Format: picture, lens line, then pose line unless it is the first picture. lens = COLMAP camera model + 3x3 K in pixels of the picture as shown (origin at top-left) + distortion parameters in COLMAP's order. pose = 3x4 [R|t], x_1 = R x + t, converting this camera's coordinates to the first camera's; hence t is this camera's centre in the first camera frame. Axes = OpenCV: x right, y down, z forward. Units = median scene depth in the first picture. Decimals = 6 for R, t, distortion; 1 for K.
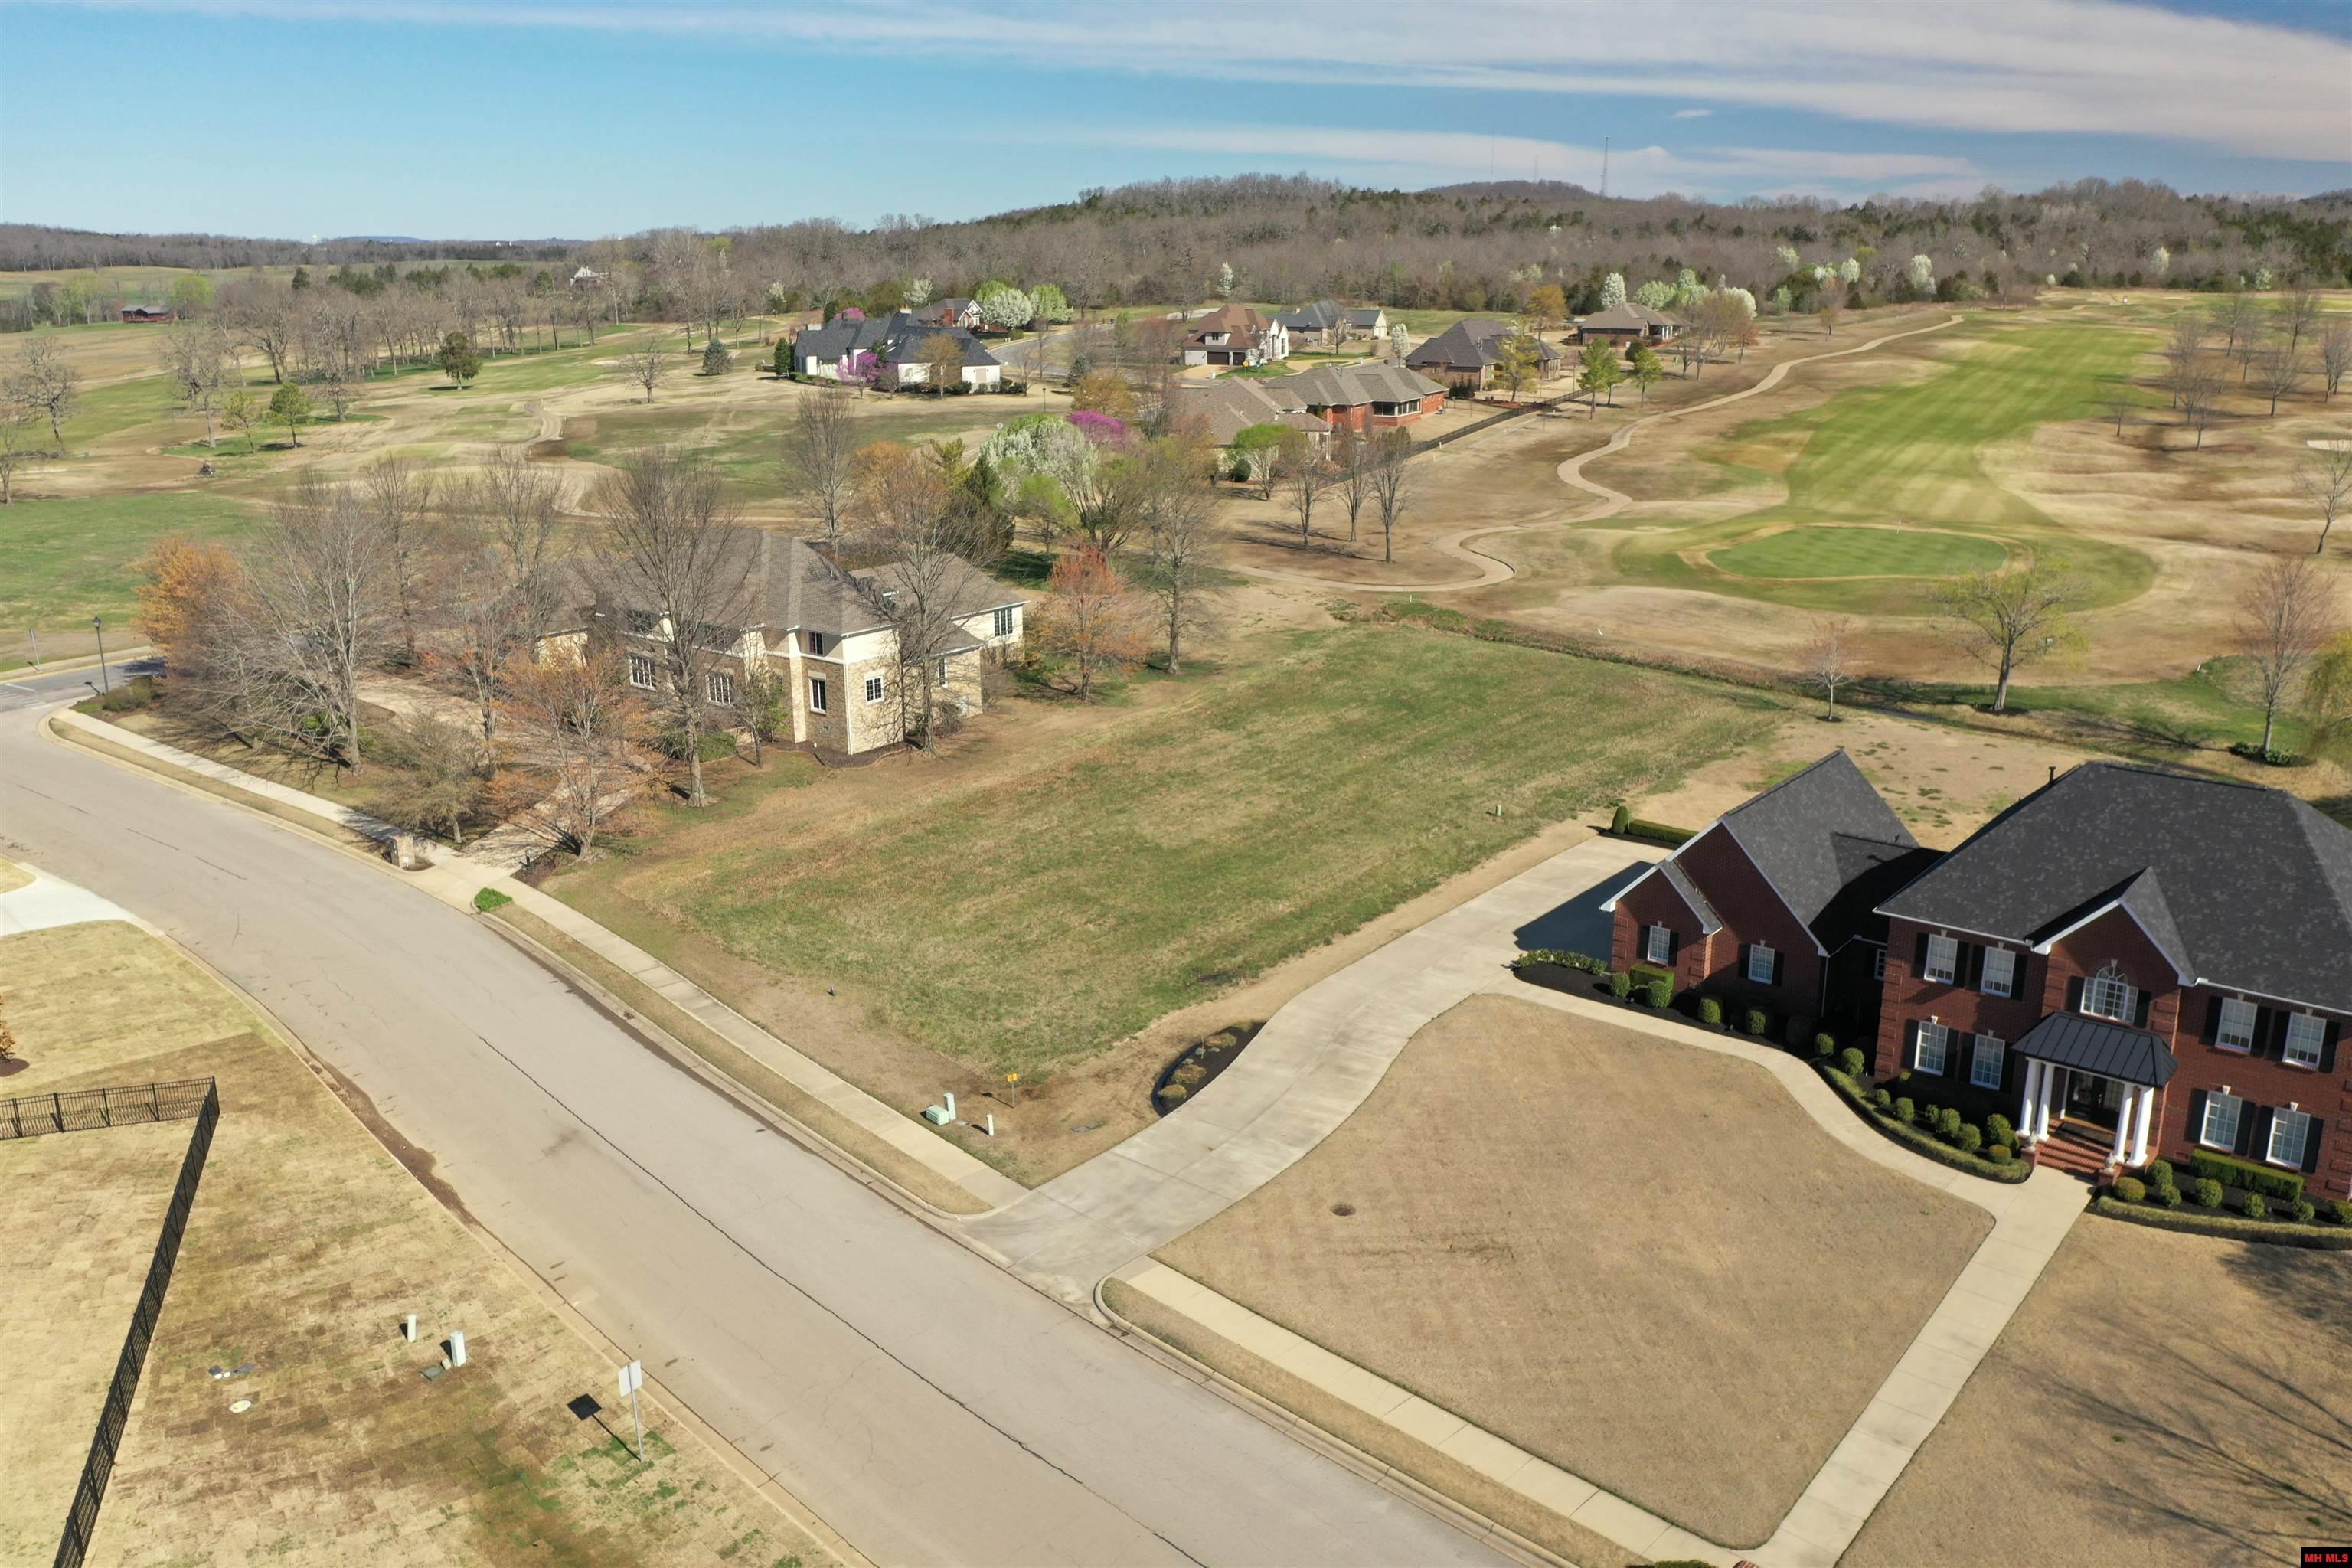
lens RADIAL K [[1872.4, 0, 1171.9], [0, 1872.4, 775.0], [0, 0, 1]] dist [0.007372, -0.006200]
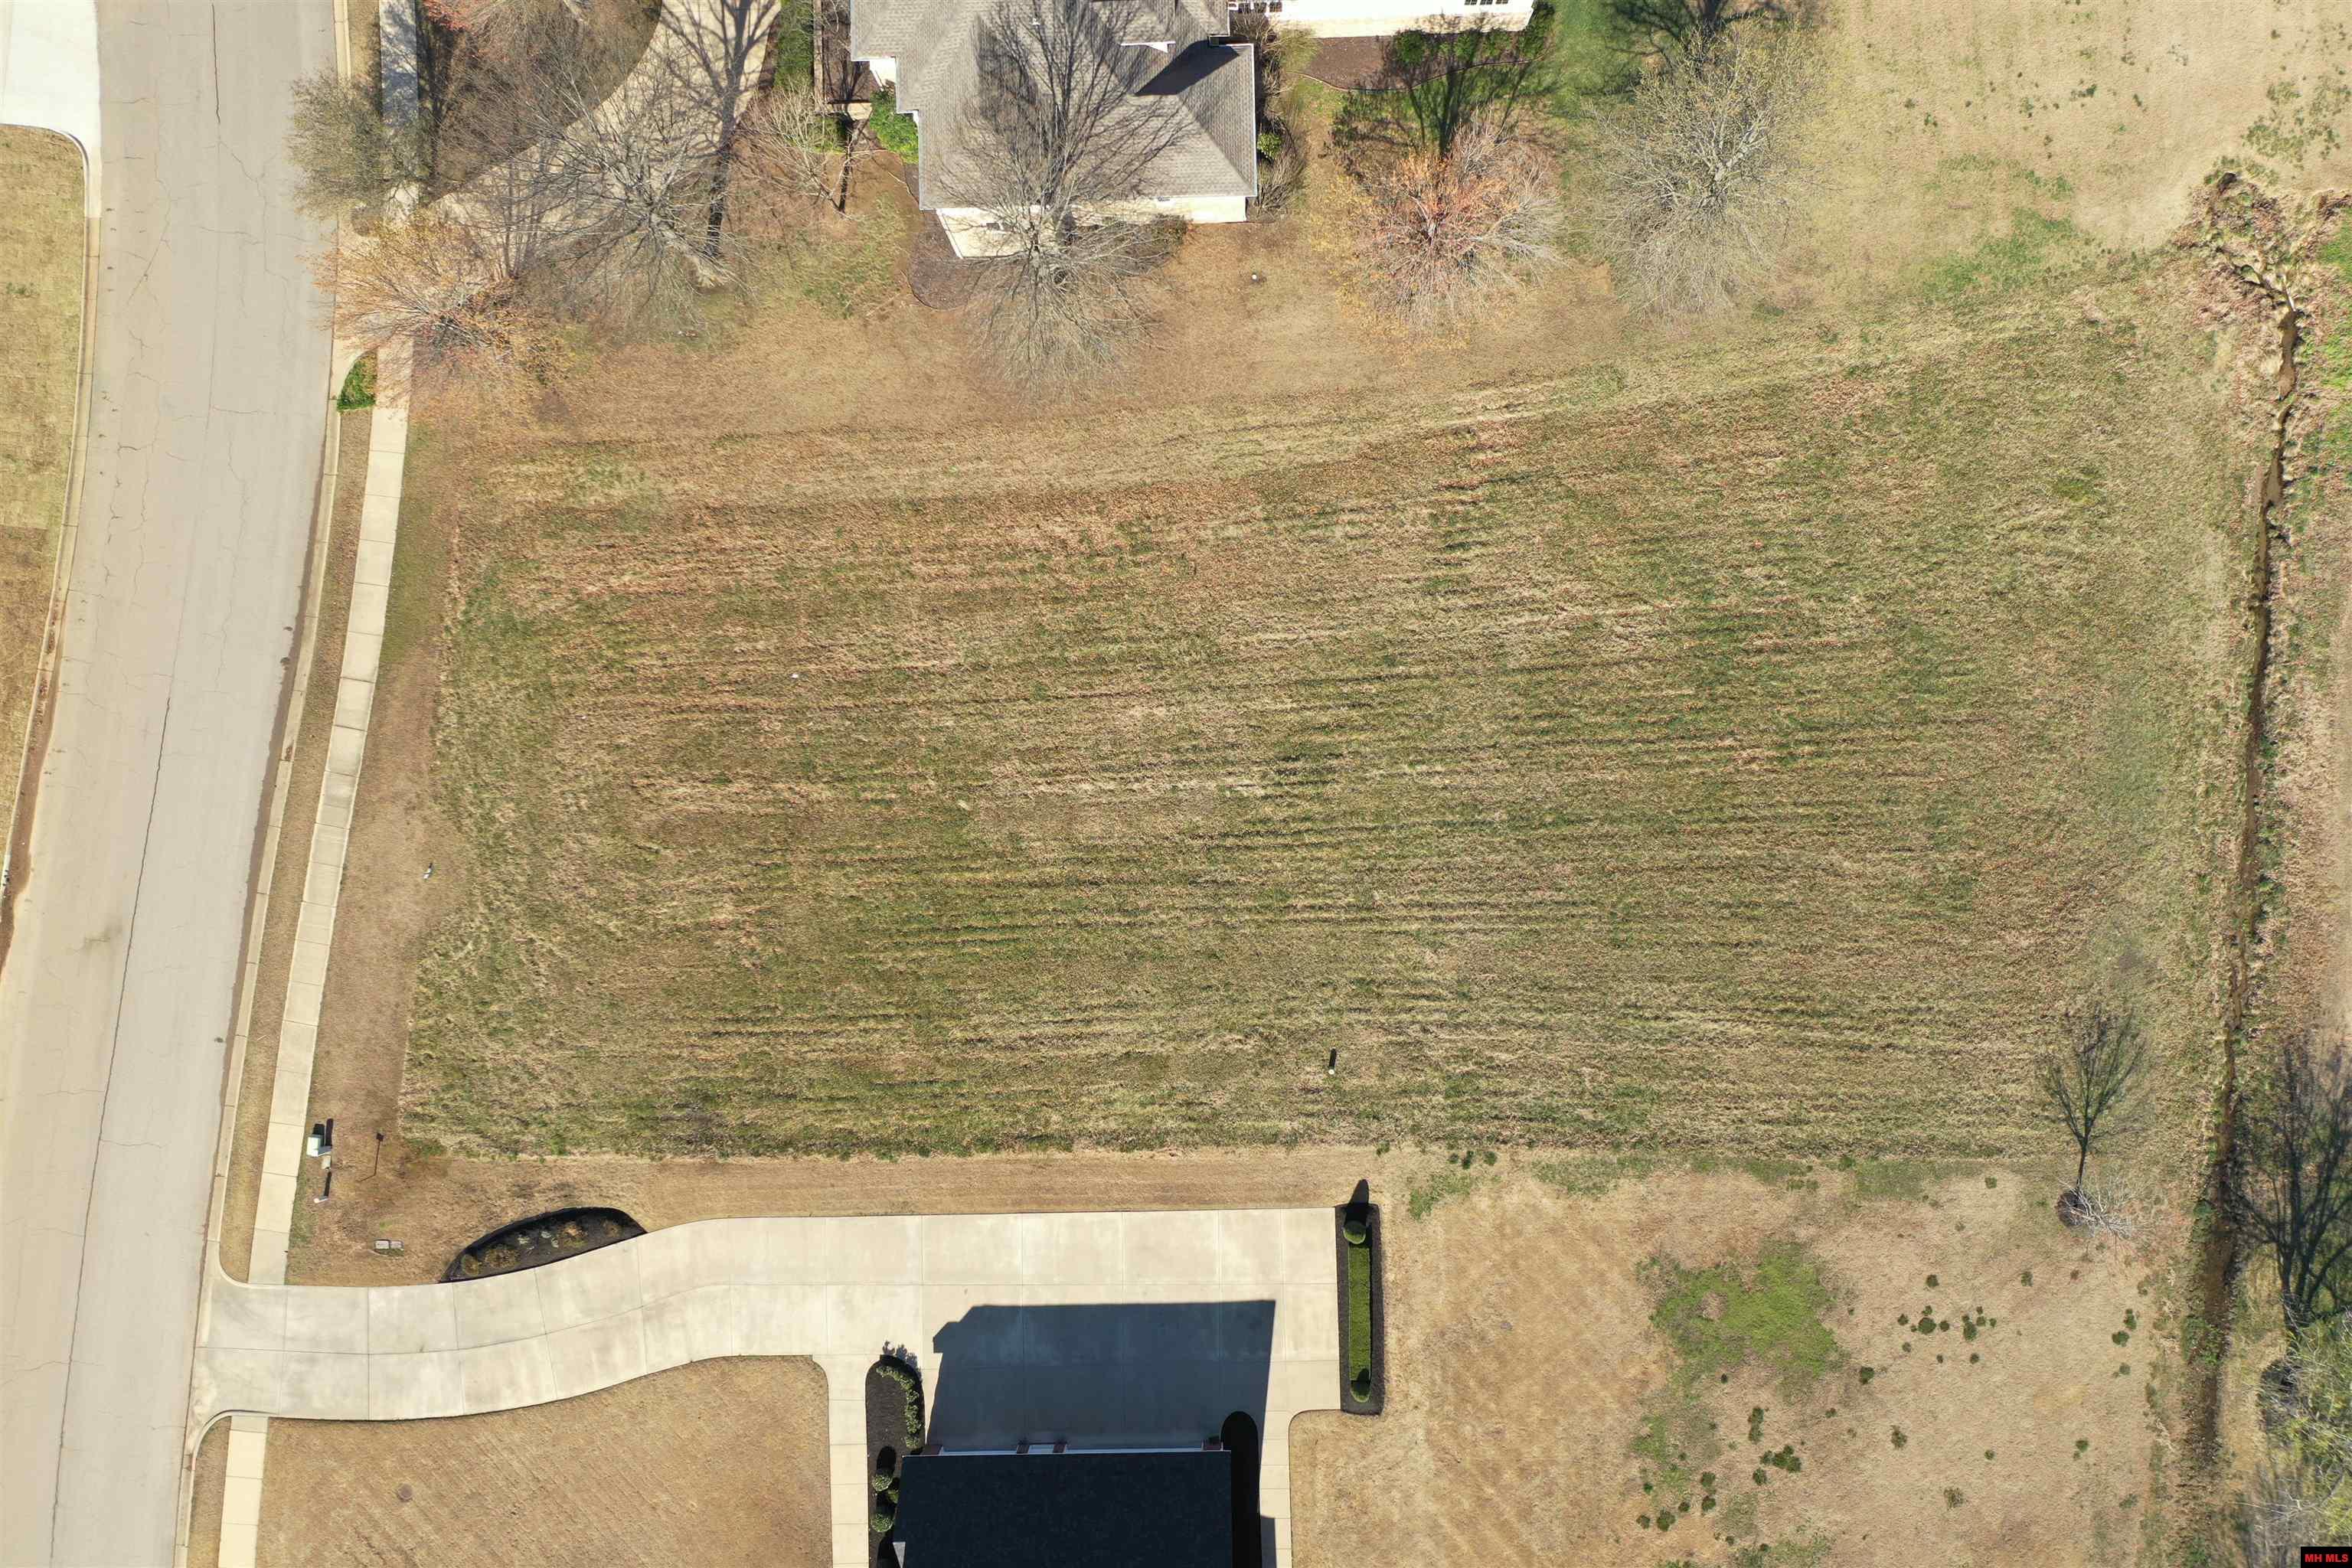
lens RADIAL K [[1872.4, 0, 1171.9], [0, 1872.4, 775.0], [0, 0, 1]] dist [0.007372, -0.006200]
pose [[0.652152, 0.757205, -0.036566, 0.082216], [-0.183049, 0.204094, 0.961685, -0.942168], [0.735656, -0.620472, 0.271706, 1.022842]]
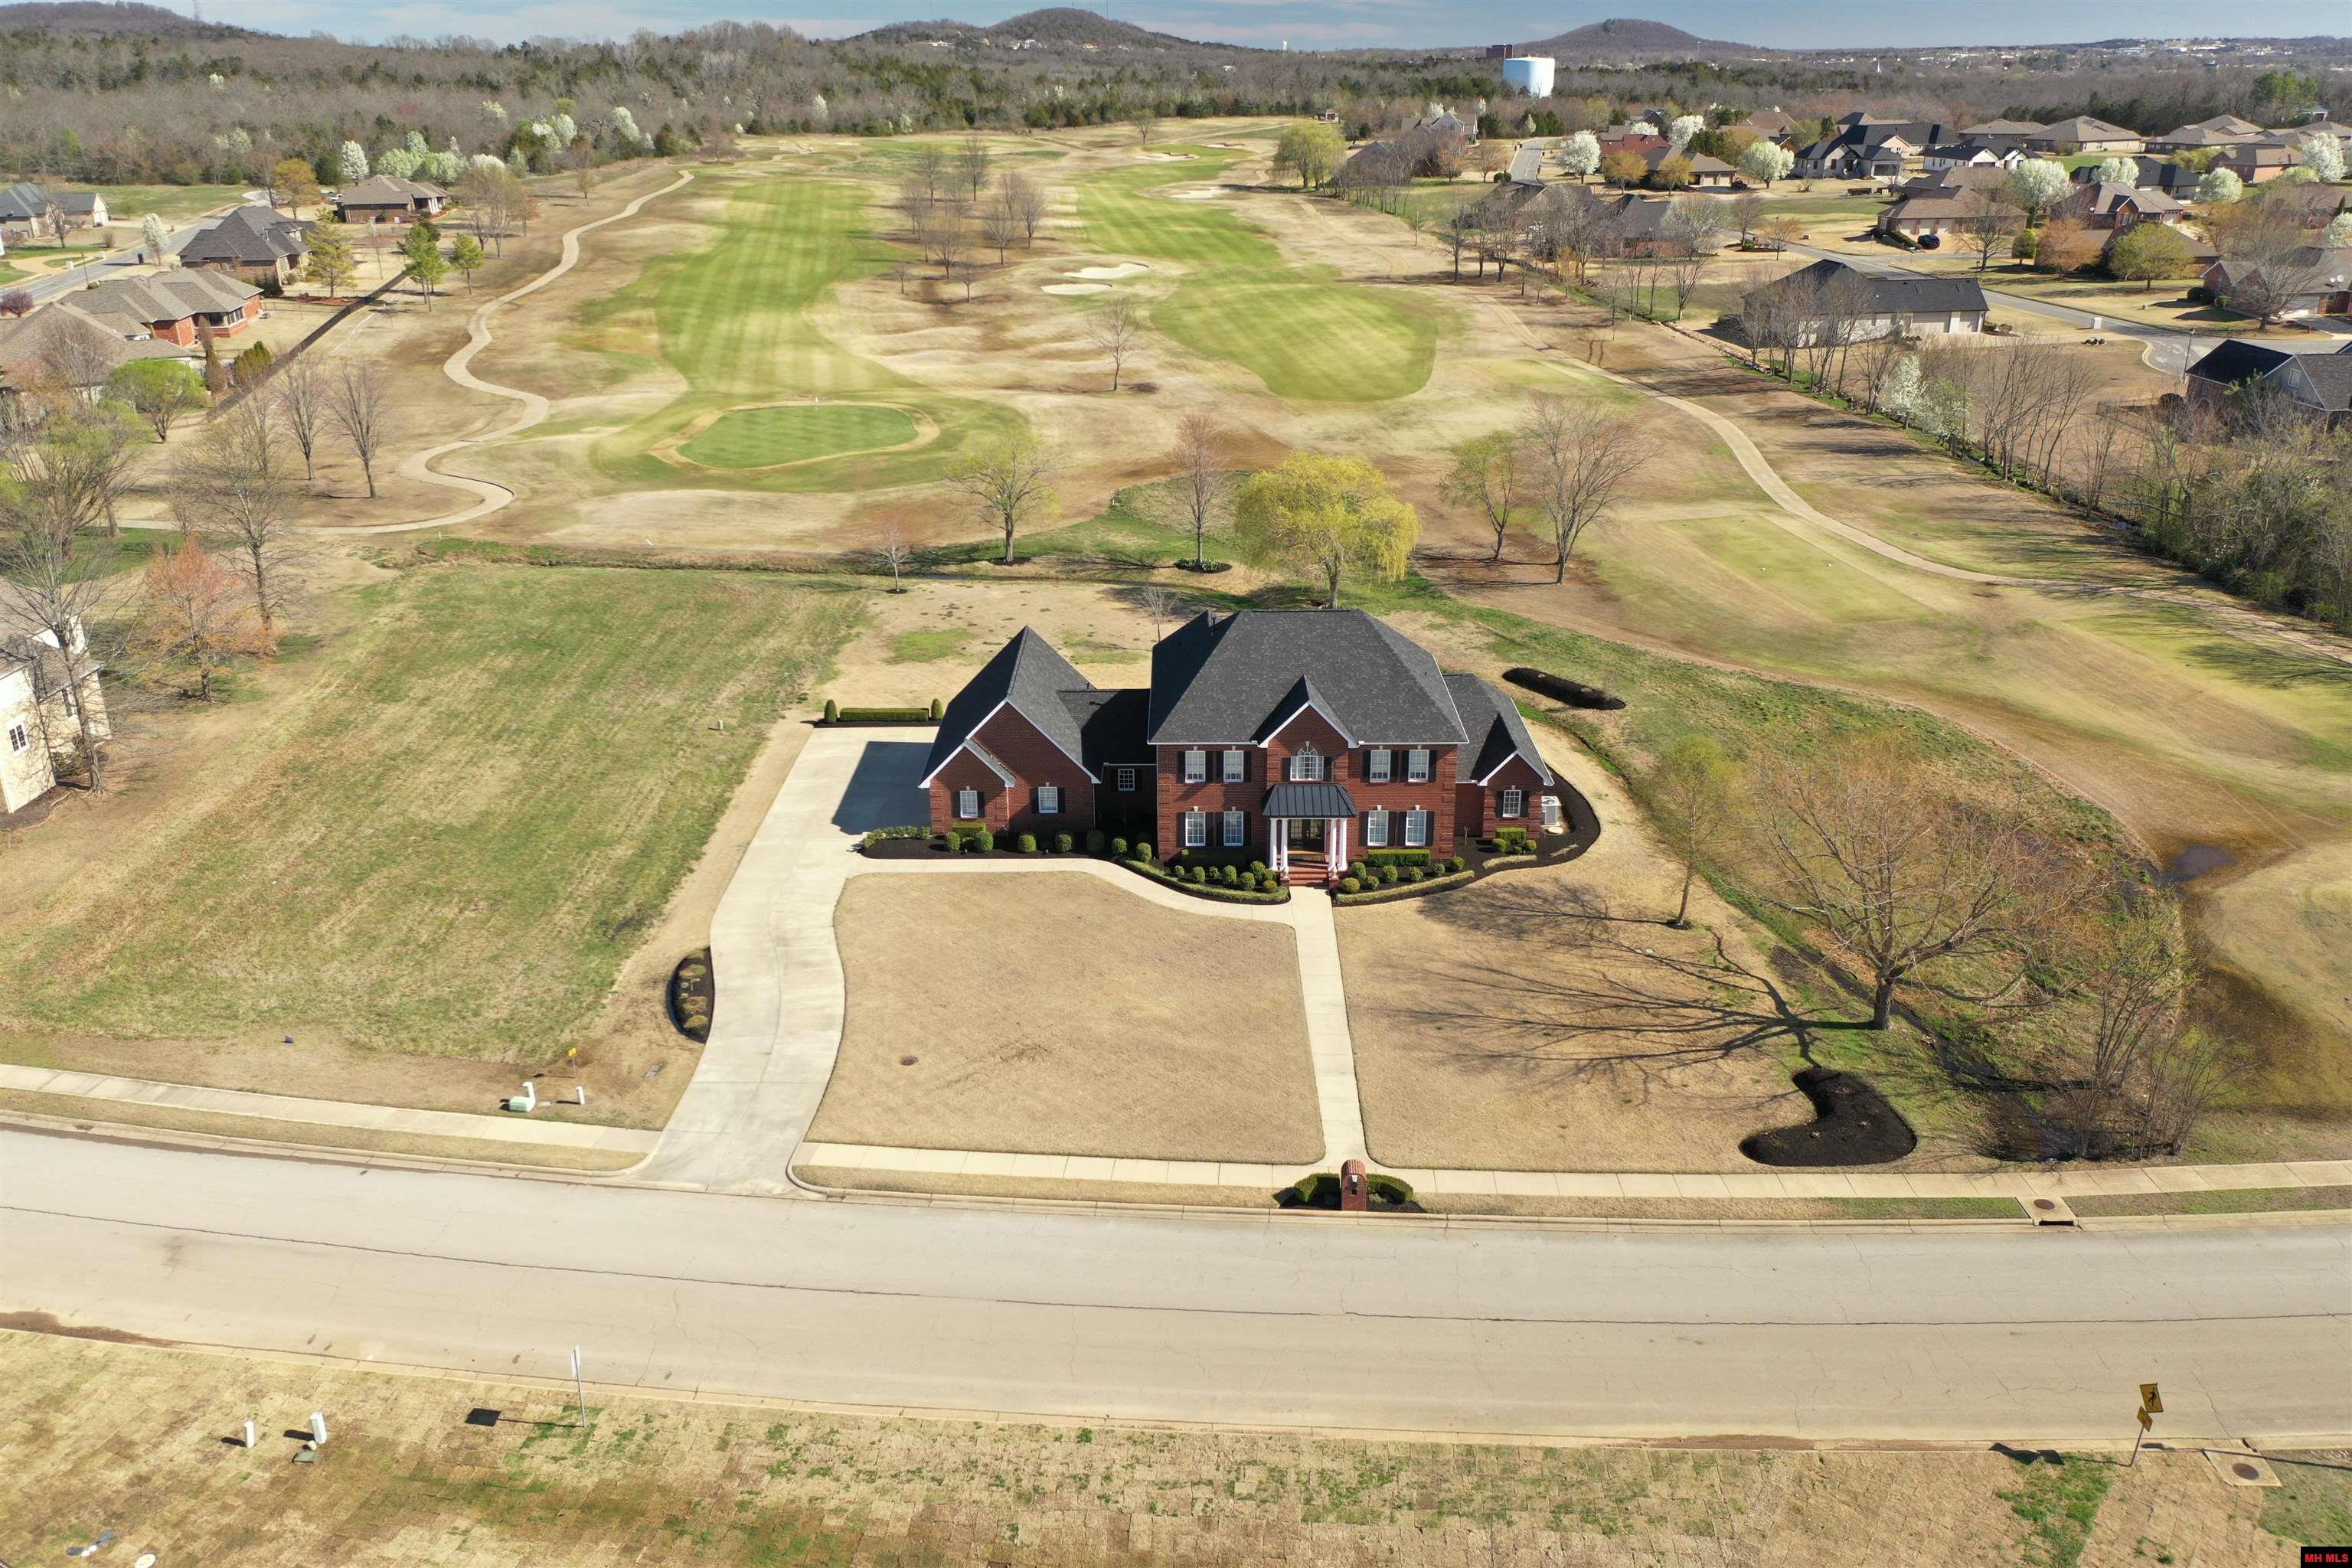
lens RADIAL K [[1849.3, 0, 1172.2], [0, 1849.3, 791.8], [0, 0, 1]] dist [-0.000439, 0.006589]
pose [[0.779249, -0.232140, 0.582135, -0.350973], [0.174871, 0.972516, 0.153730, -0.084140], [-0.601822, -0.017995, 0.798427, -0.091092]]
